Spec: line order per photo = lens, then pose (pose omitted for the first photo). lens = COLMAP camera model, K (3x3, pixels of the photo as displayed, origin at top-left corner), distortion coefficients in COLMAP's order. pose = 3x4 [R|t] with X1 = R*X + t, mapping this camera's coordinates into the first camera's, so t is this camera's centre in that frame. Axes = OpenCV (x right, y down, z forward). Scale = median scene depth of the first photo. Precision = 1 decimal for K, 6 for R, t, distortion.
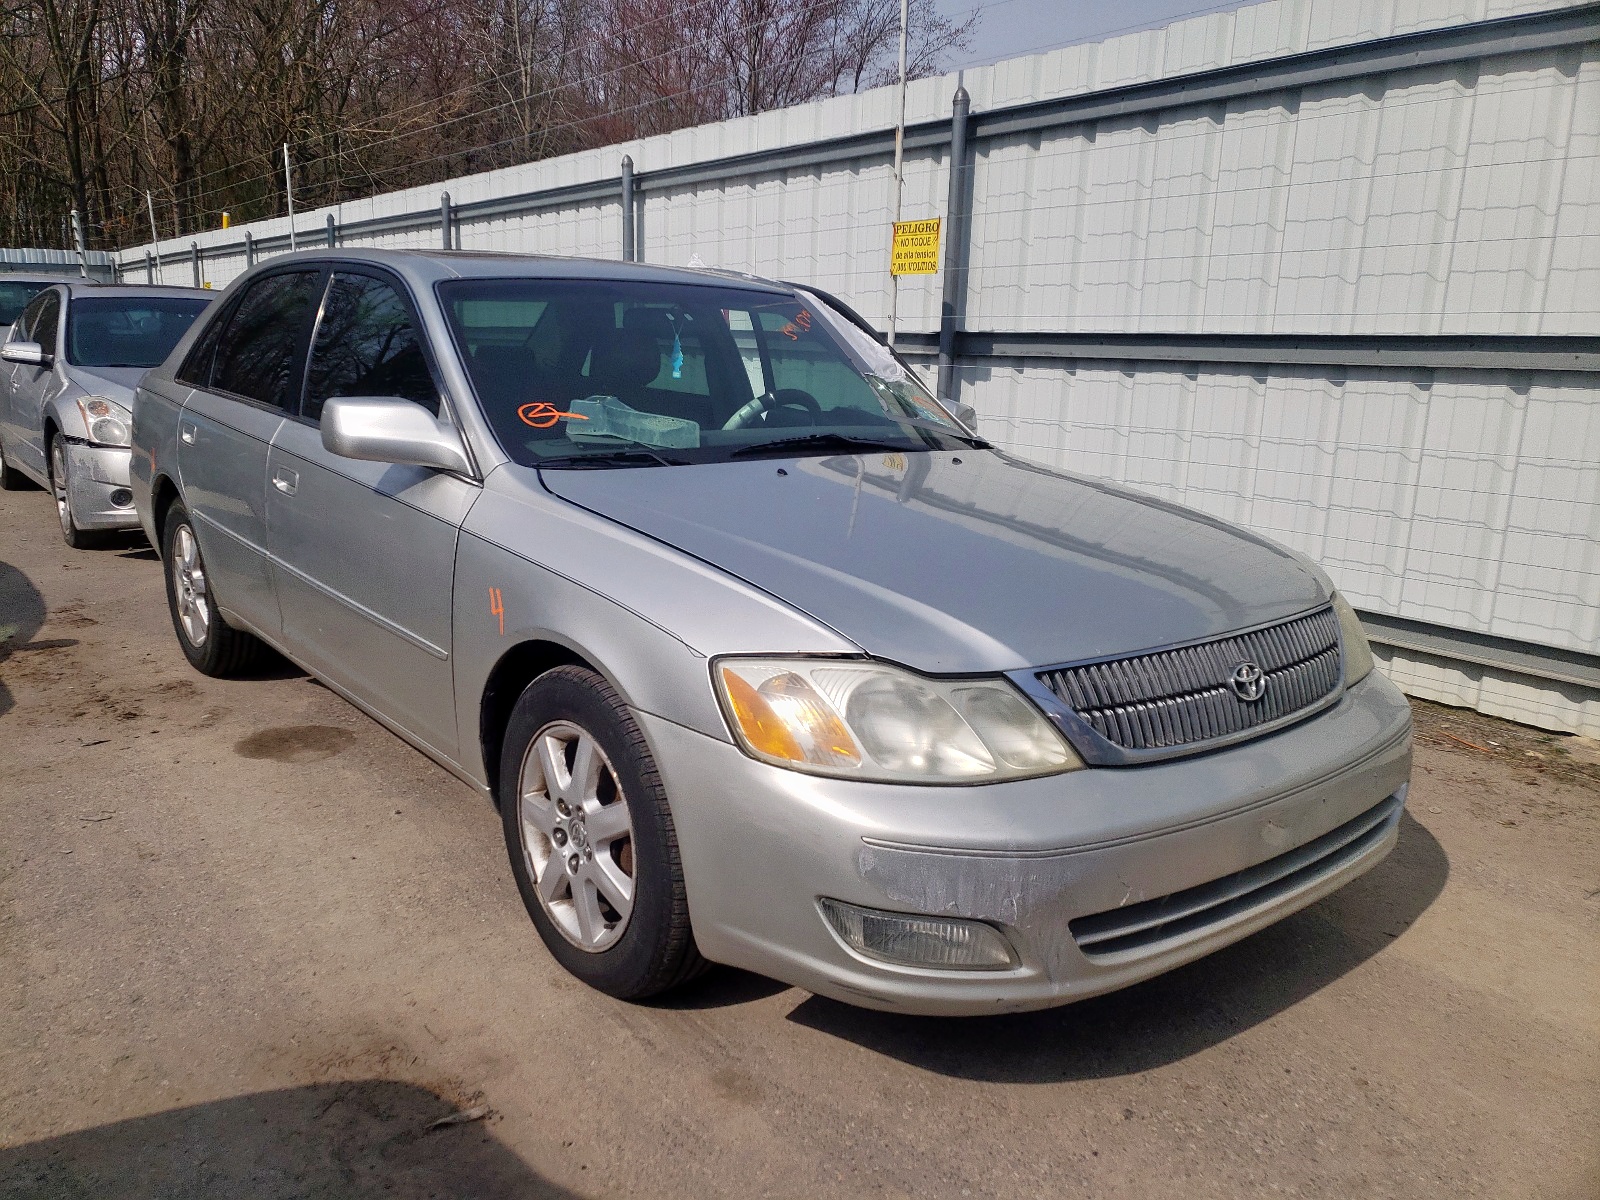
lens RADIAL K [[1330.9, 0, 800.0], [0, 1330.9, 600.0], [0, 0, 1]] dist [0.058256, -0.006109]
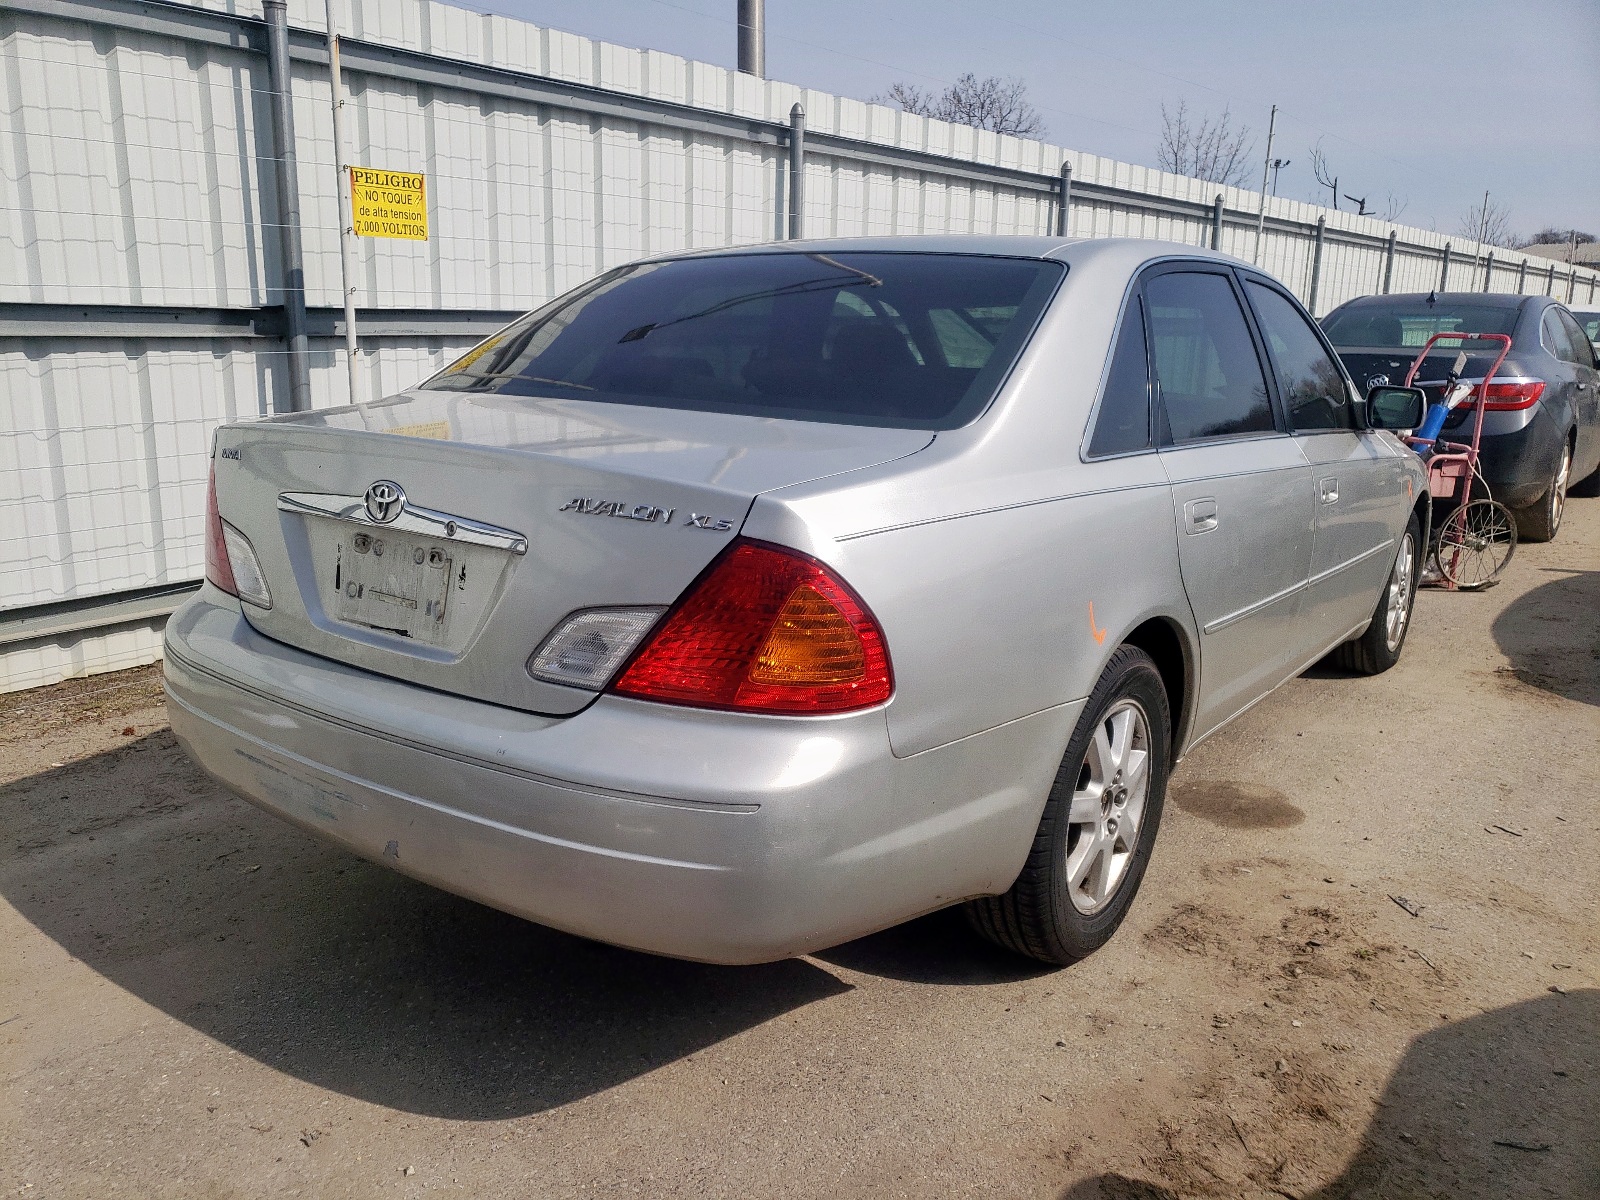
lens RADIAL K [[1196.8, 0, 800.0], [0, 1196.8, 600.0], [0, 0, 1]] dist [0.012601, 0.006664]
pose [[-0.259507, -0.244163, 0.934366, -0.916452], [0.177985, 0.938847, 0.294767, -0.276548], [-0.949198, 0.242797, -0.200180, 1.274700]]
